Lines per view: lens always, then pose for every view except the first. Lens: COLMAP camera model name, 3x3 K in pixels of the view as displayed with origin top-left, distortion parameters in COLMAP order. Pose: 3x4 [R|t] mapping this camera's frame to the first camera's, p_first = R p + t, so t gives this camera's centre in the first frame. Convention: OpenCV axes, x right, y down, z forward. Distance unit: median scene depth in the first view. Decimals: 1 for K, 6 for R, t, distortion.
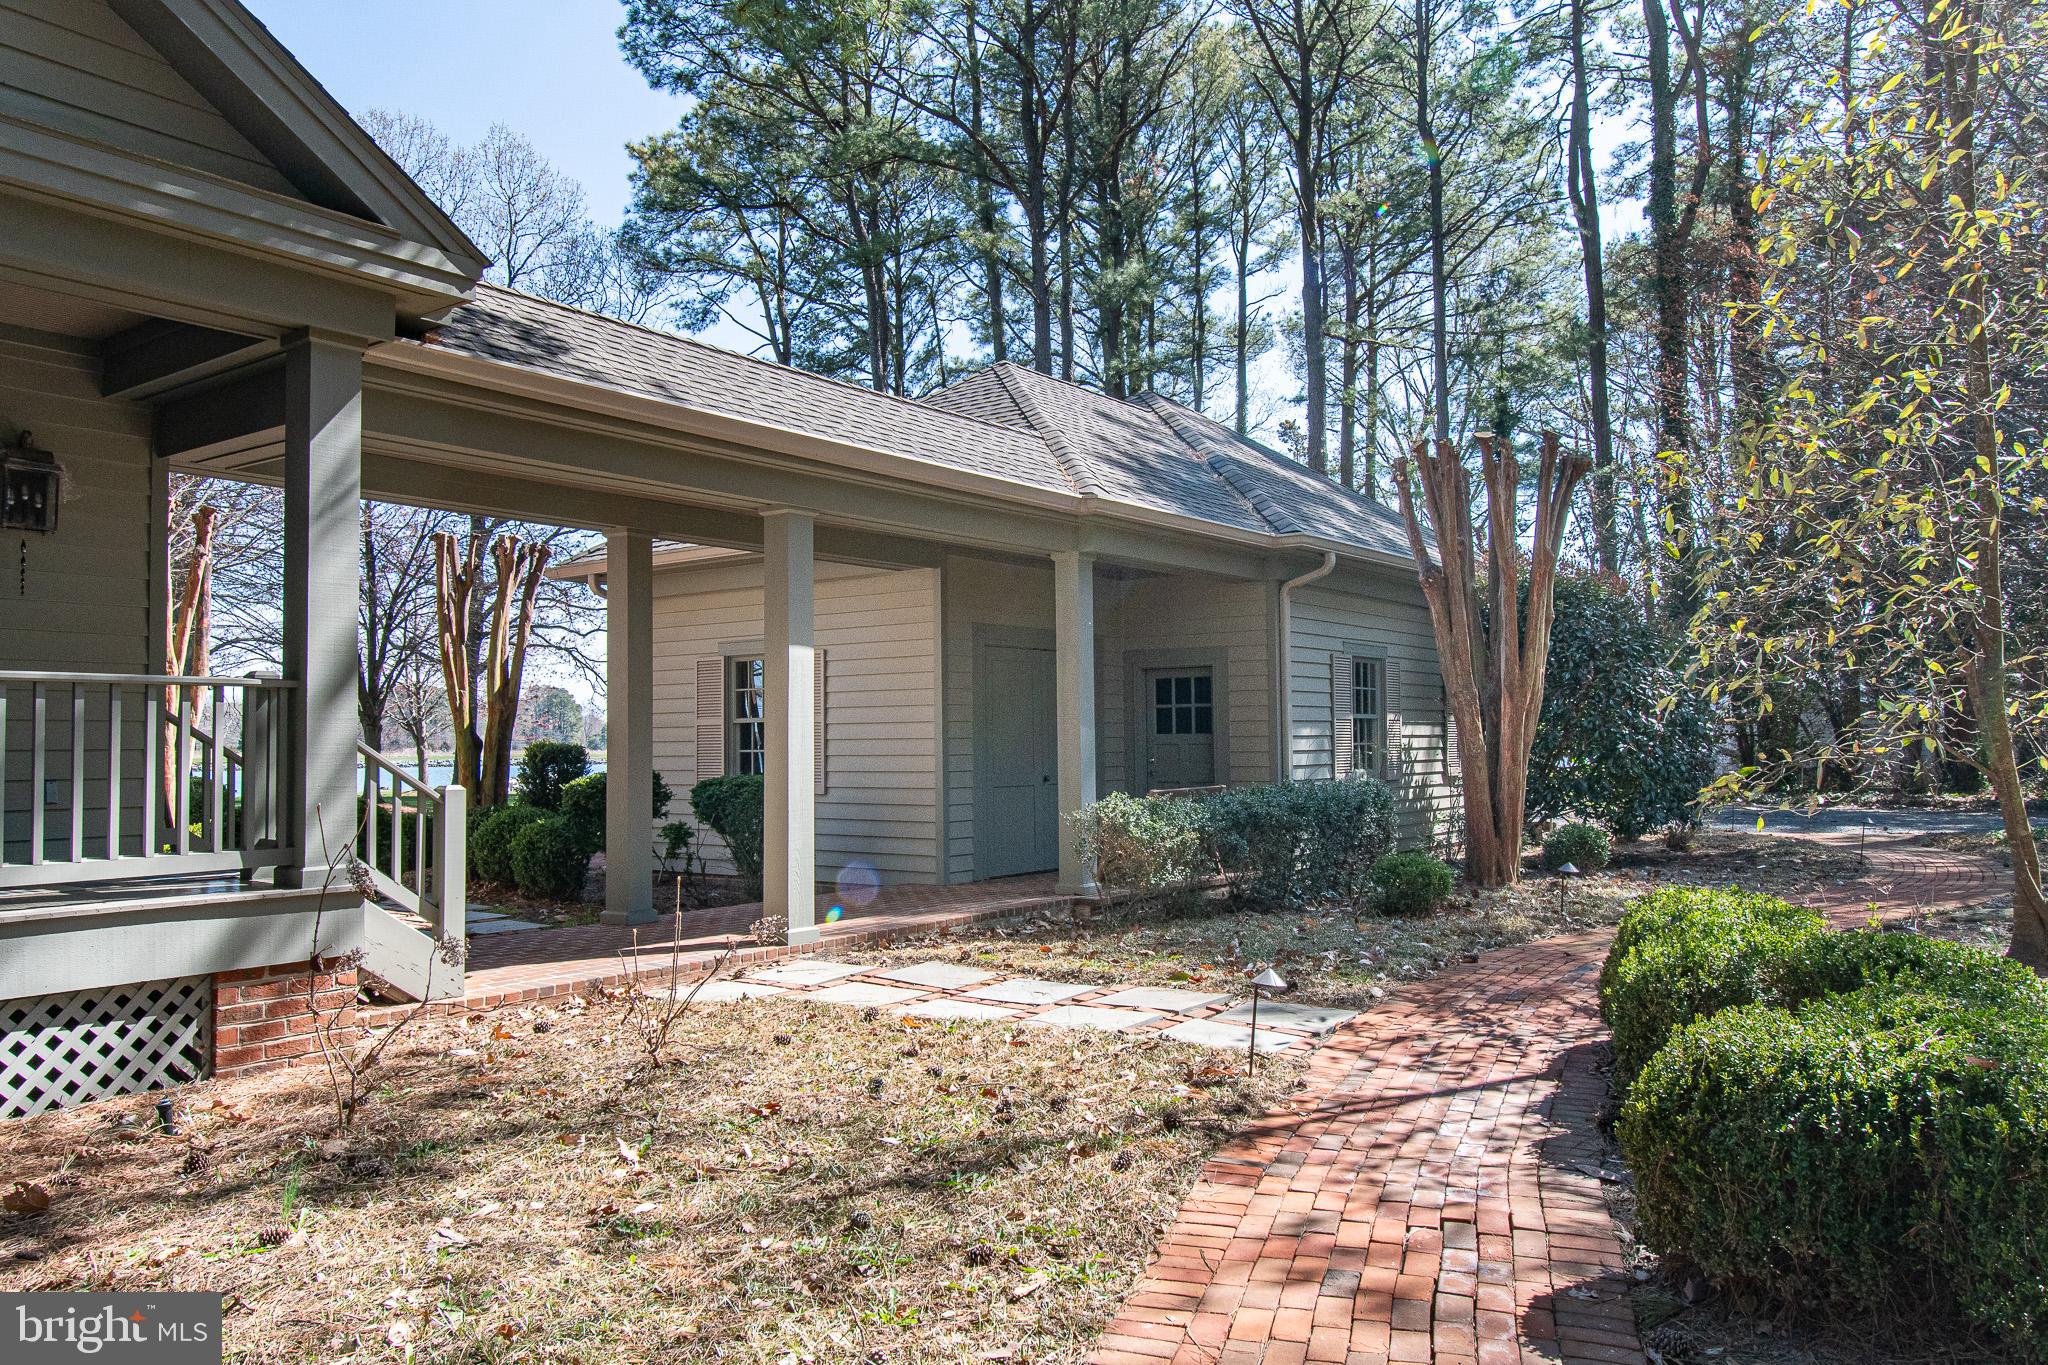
lens RADIAL K [[1493.7, 0, 1022.4], [0, 1493.7, 687.8], [0, 0, 1]] dist [0.007192, -0.015119]
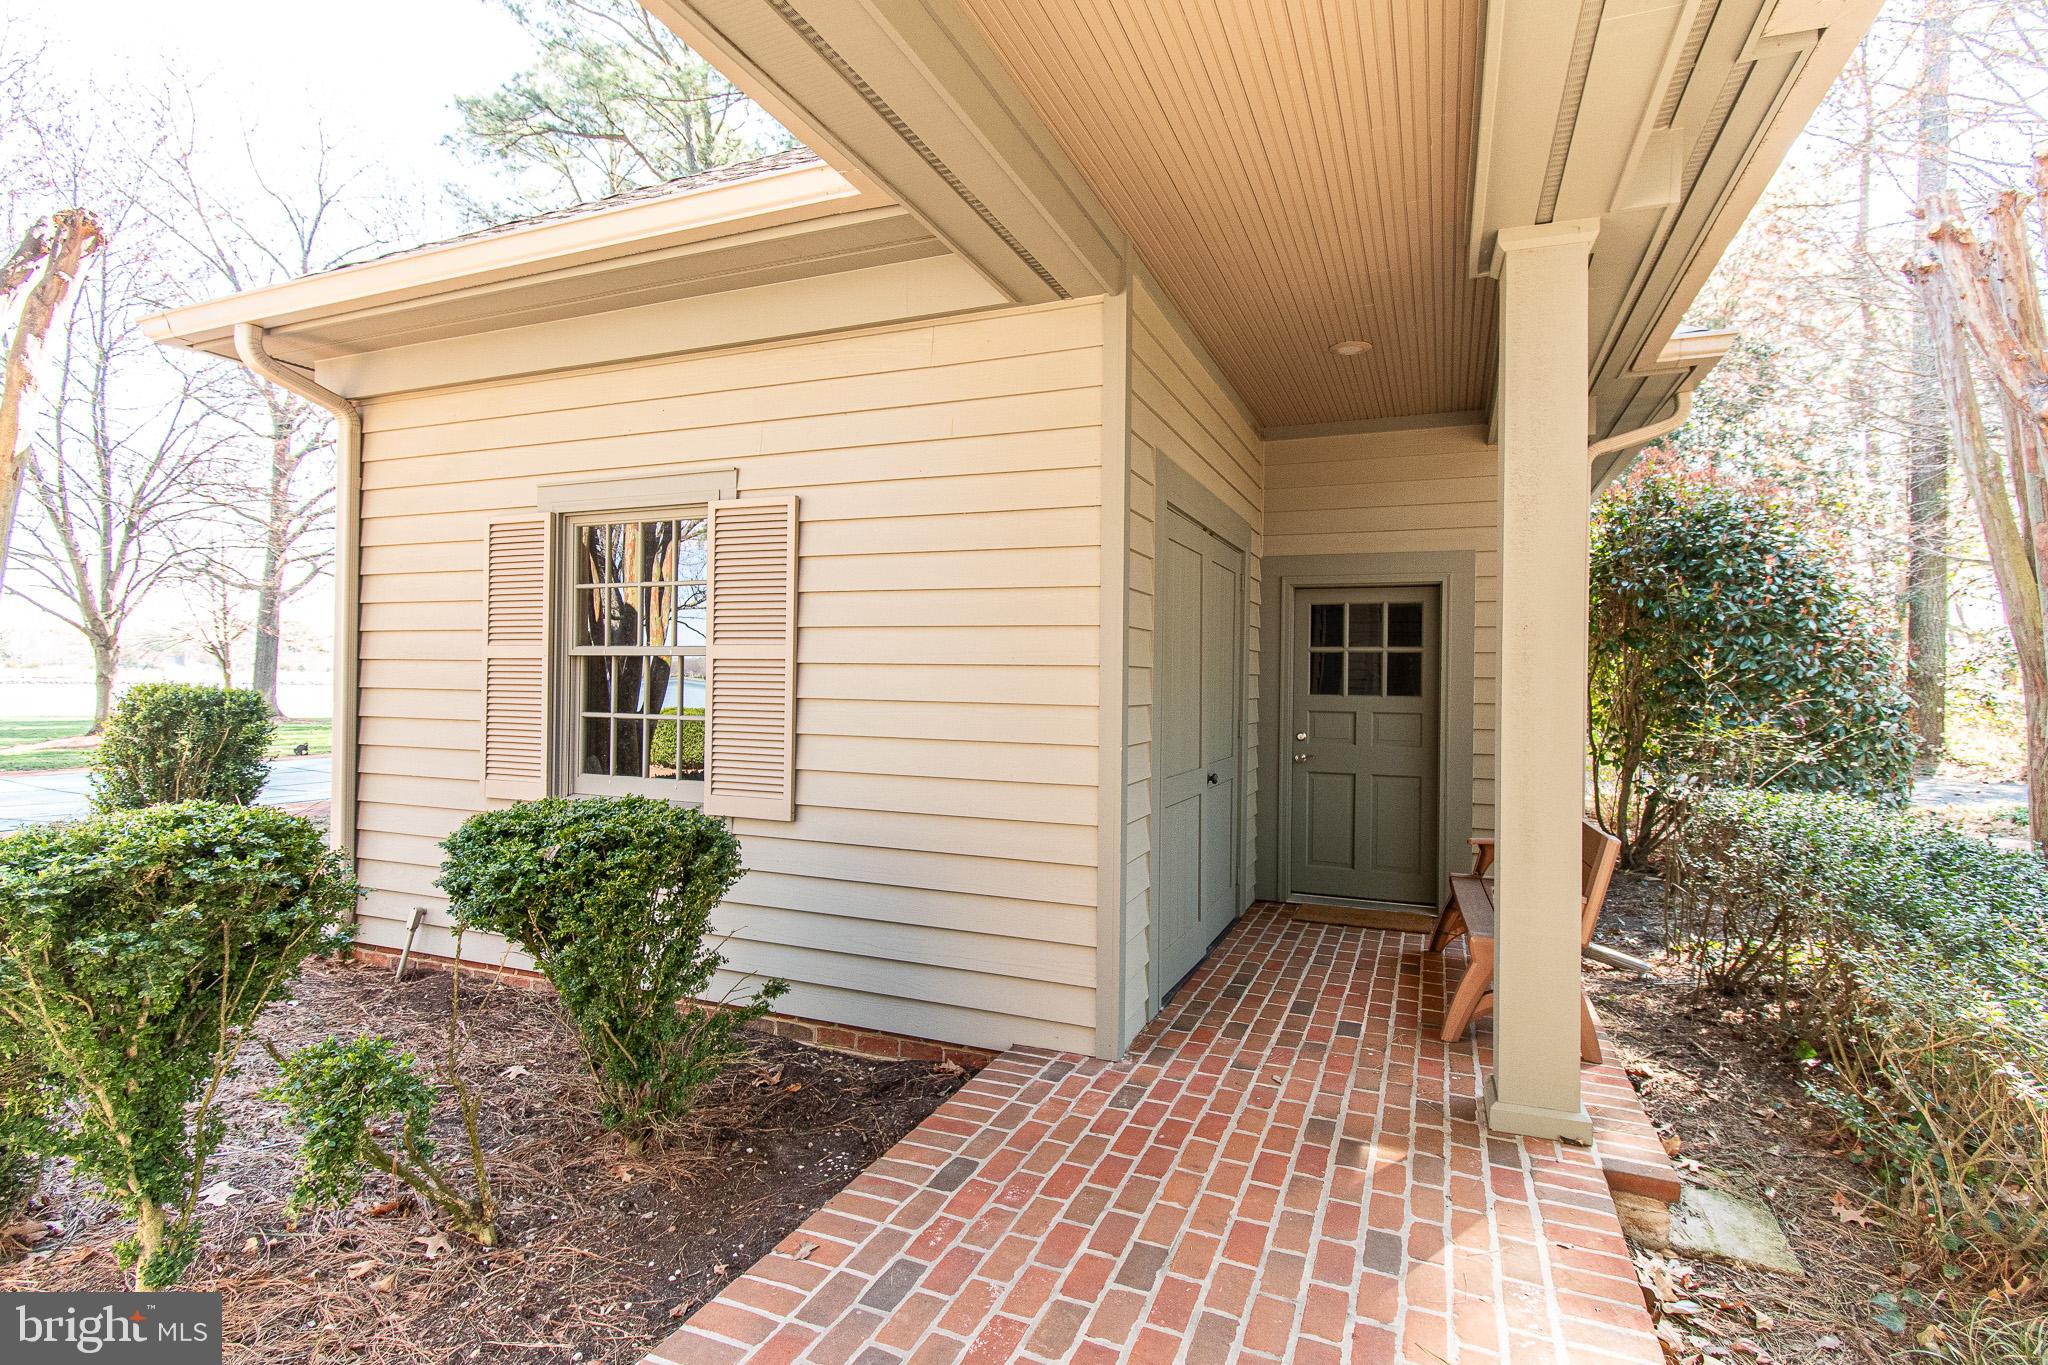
lens RADIAL K [[1018.2, 0, 1024.0], [0, 1018.2, 682.5], [0, 0, 1]] dist [-0.000340, -0.000866]
pose [[0.969492, 0.025171, 0.243826, -0.130586], [-0.034602, 0.998806, 0.034477, 0.016110], [-0.242667, -0.041862, 0.969206, 0.643405]]
